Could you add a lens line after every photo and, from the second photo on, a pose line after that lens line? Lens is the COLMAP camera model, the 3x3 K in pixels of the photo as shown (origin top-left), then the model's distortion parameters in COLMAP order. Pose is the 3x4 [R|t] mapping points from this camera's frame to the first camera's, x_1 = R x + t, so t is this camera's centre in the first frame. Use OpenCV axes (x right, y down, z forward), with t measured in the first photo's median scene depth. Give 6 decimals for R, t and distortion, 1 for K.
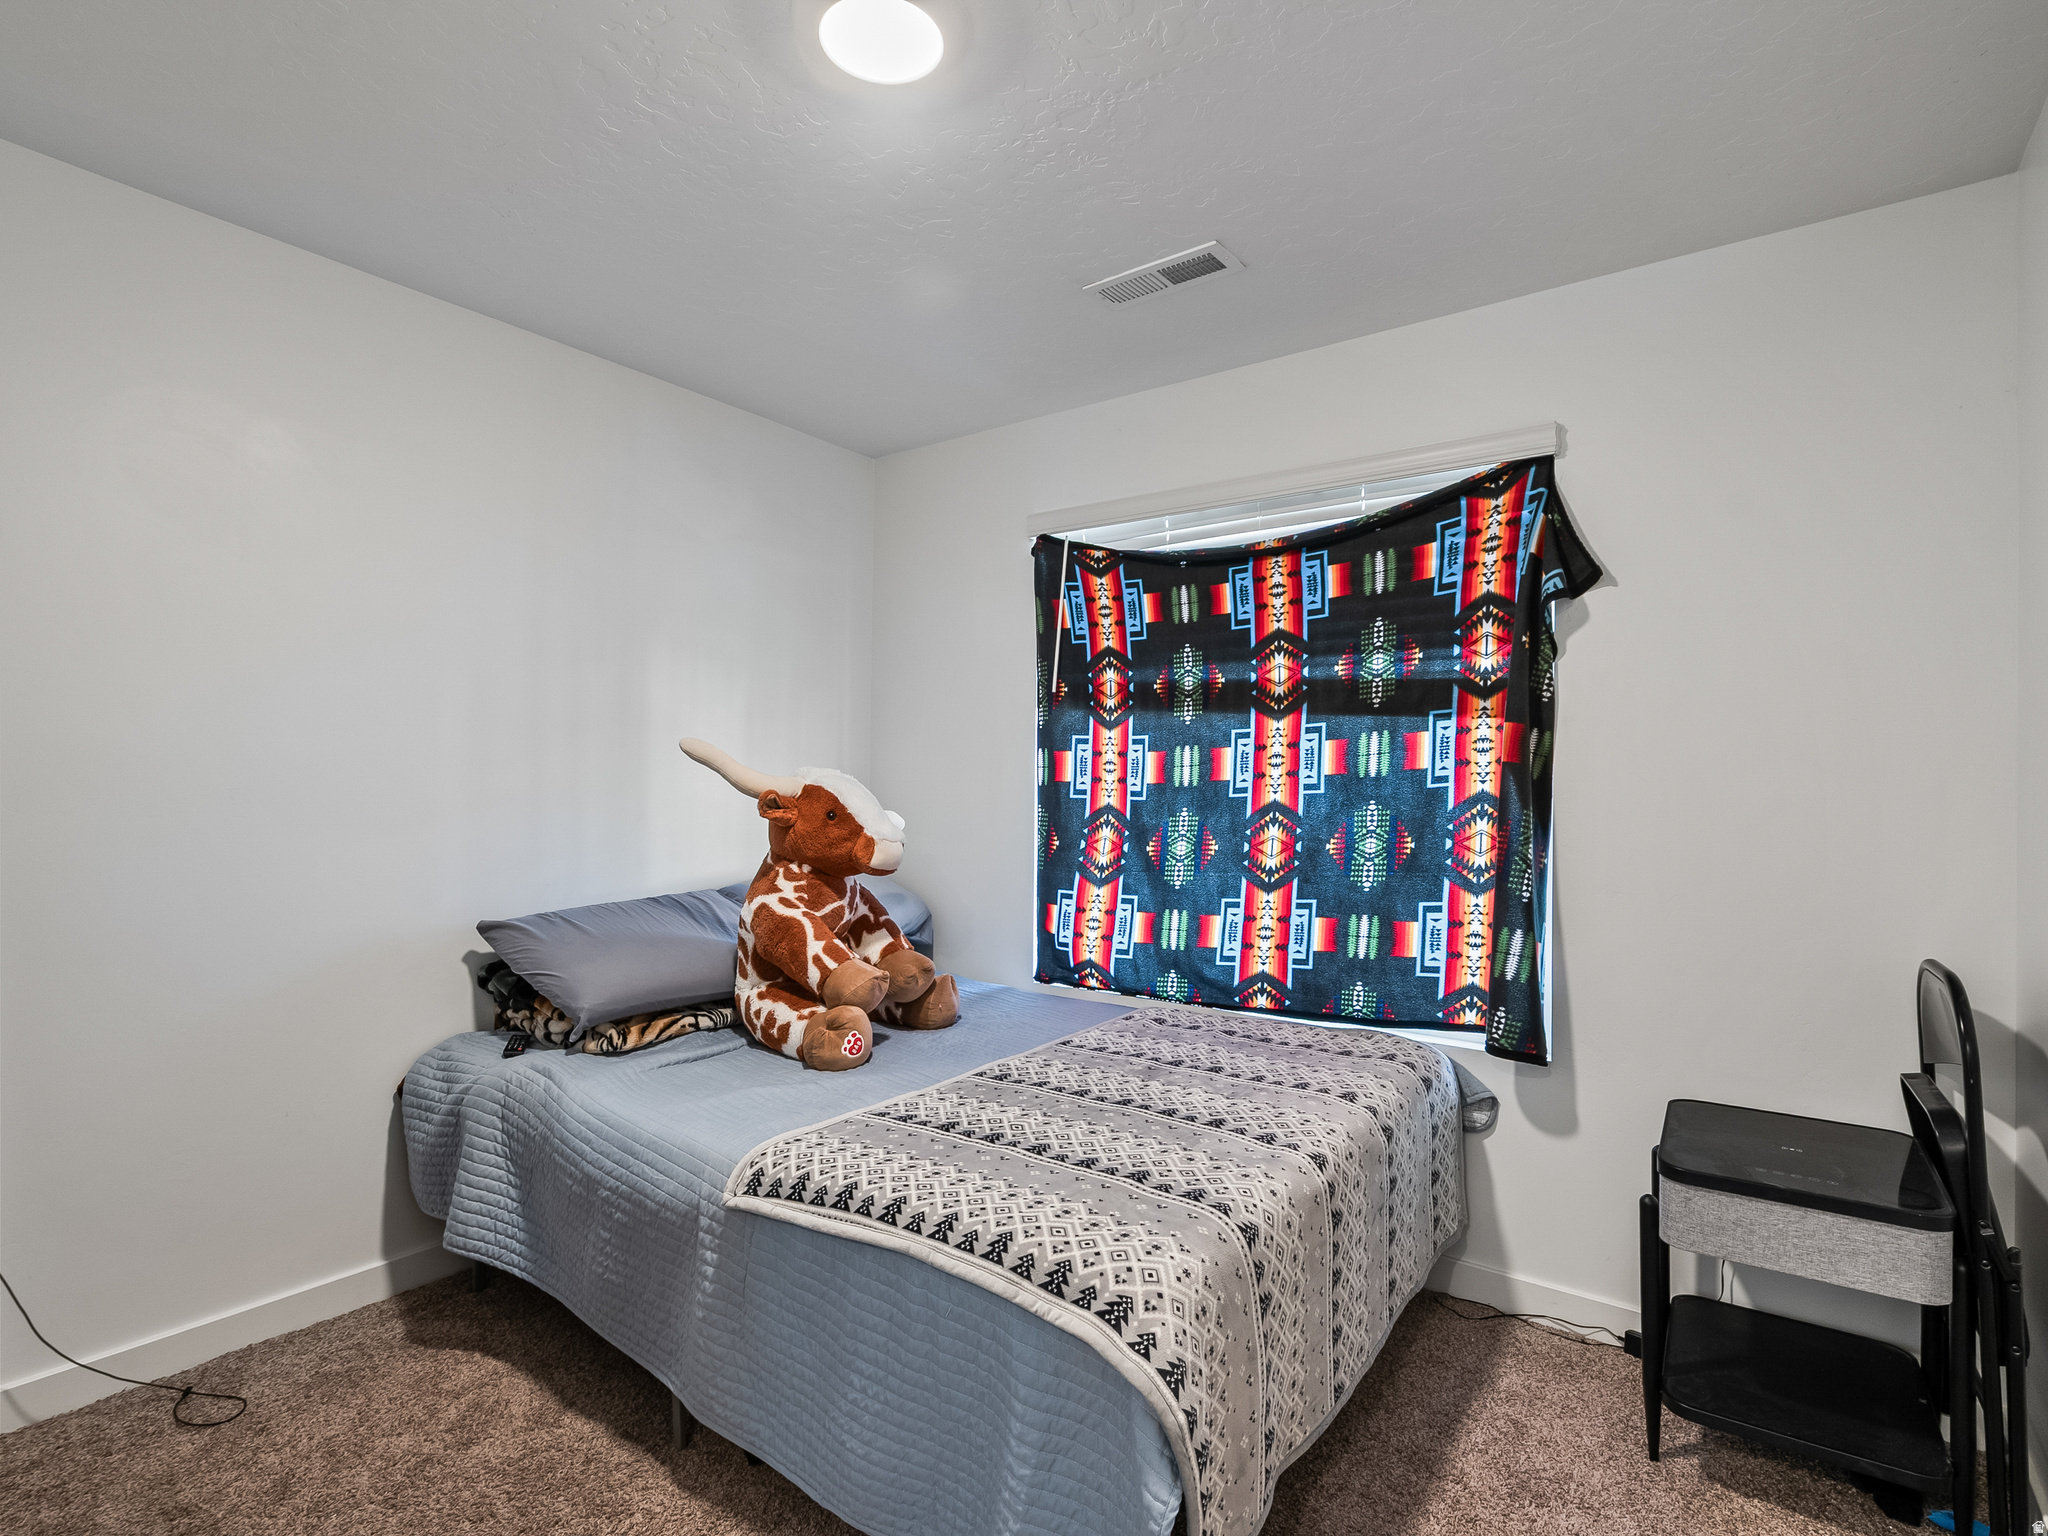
lens RADIAL K [[1033.6, 0, 1022.6], [0, 1033.6, 768.9], [0, 0, 1]] dist [-0.015334, 0.008022]
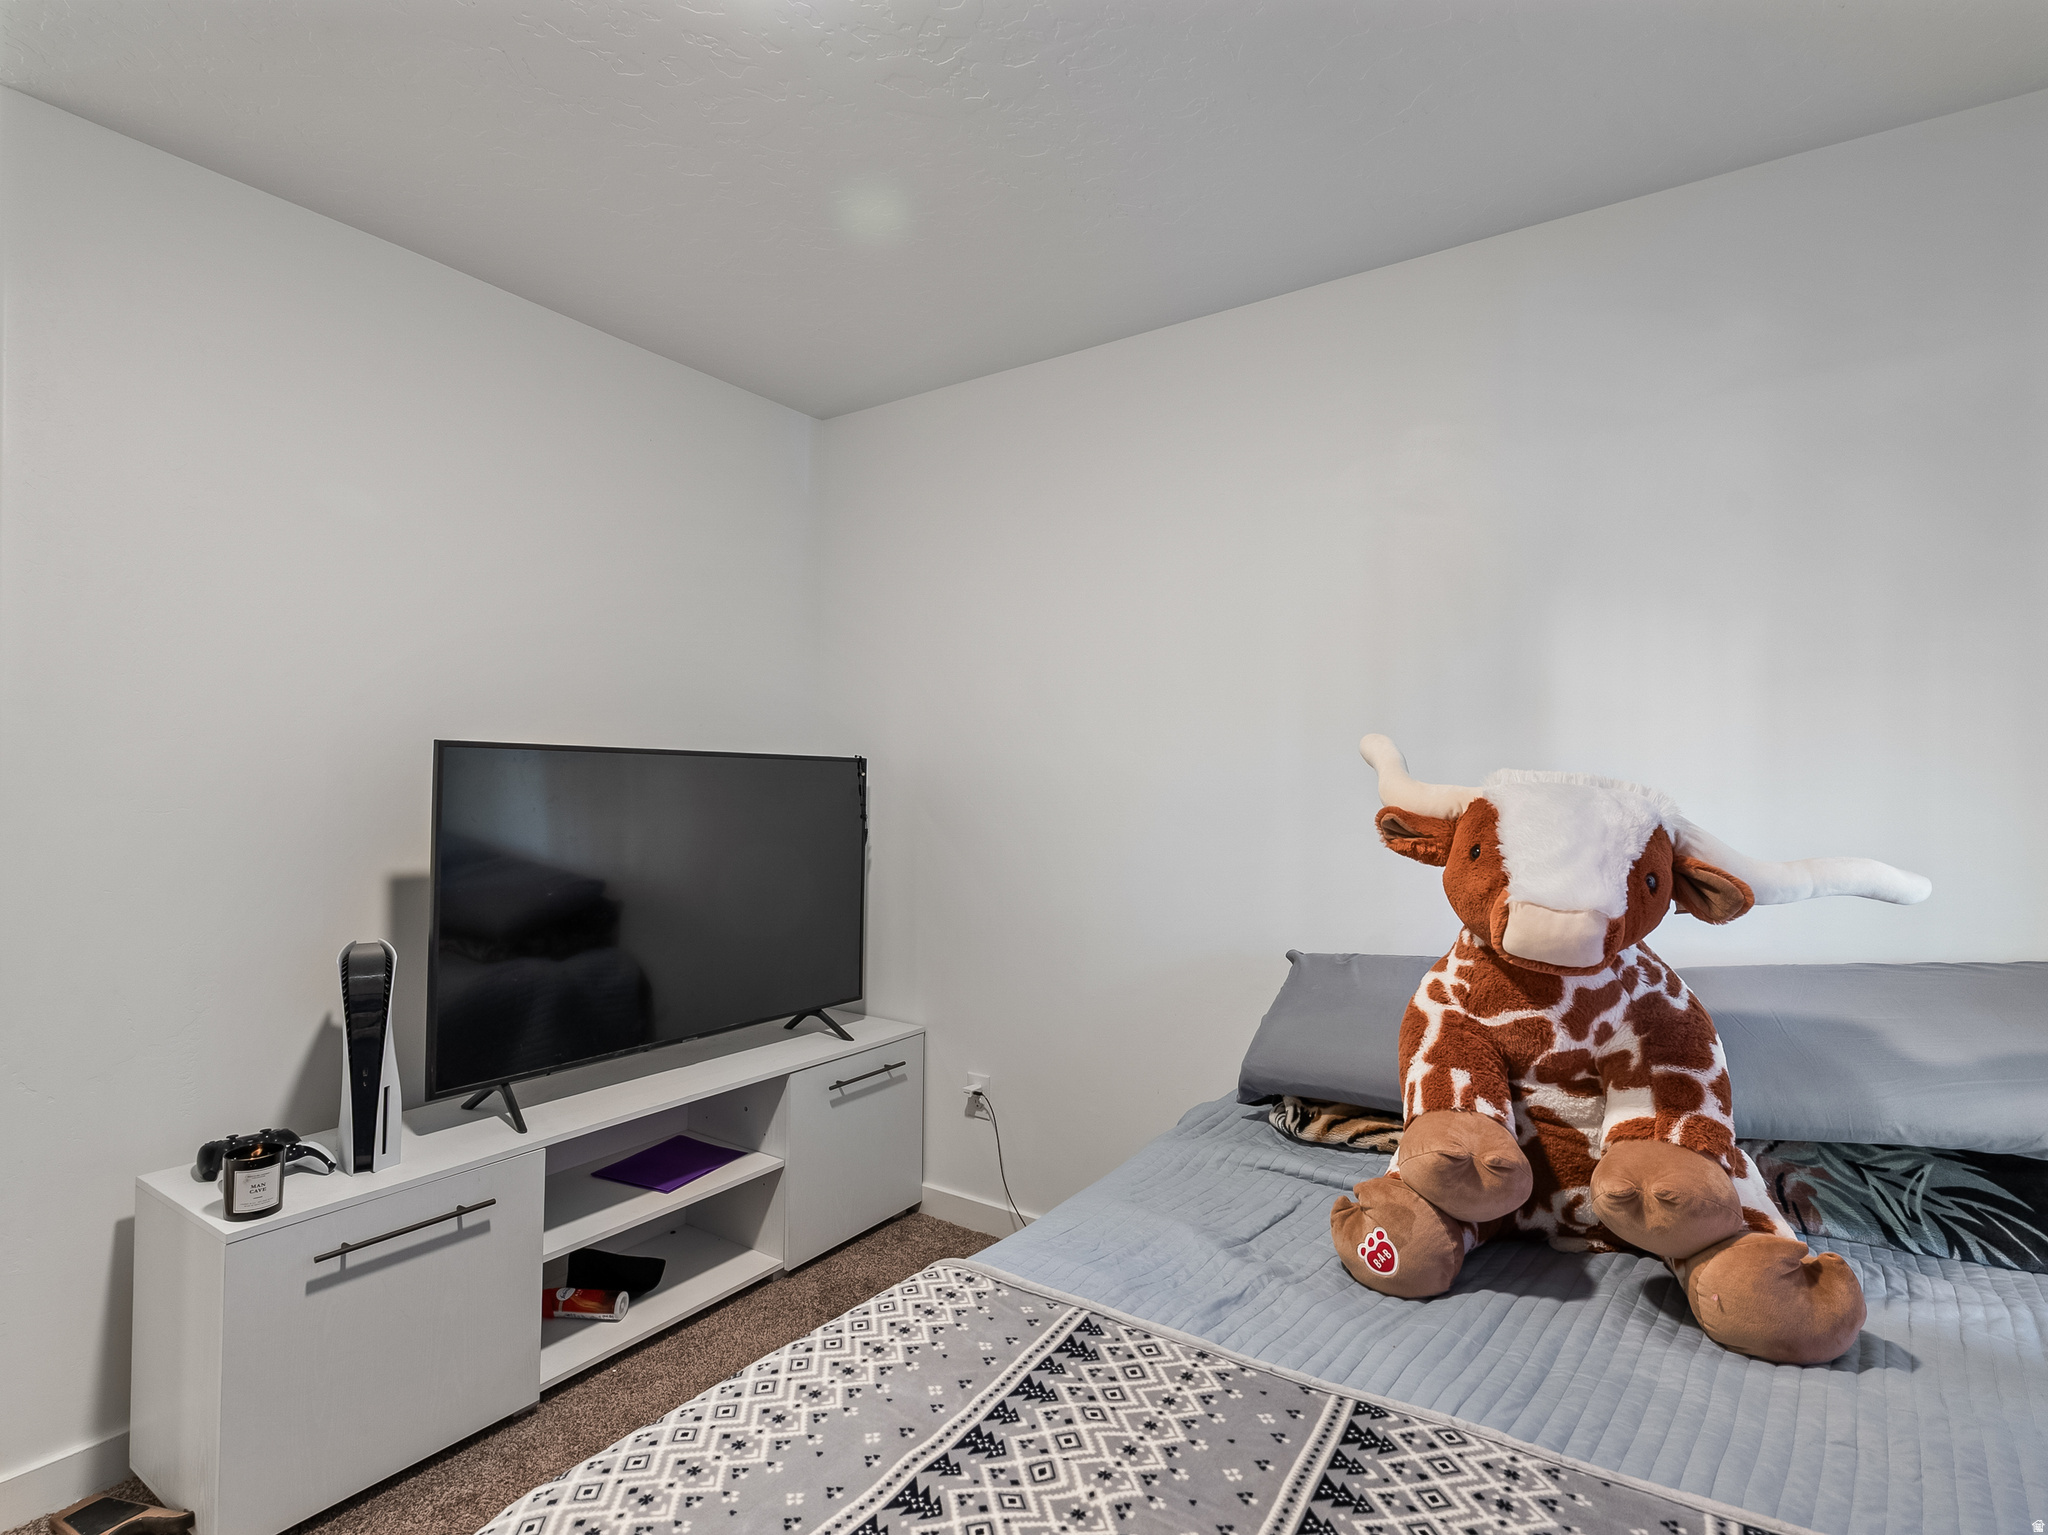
lens RADIAL K [[1033.6, 0, 1022.6], [0, 1033.6, 768.4], [0, 0, 1]] dist [-0.015334, 0.008022]
pose [[0.047701, -0.032798, -0.998323, 0.379412], [0.005243, 0.999455, -0.032585, 0.015491], [0.998848, -0.003680, 0.047847, 0.723836]]
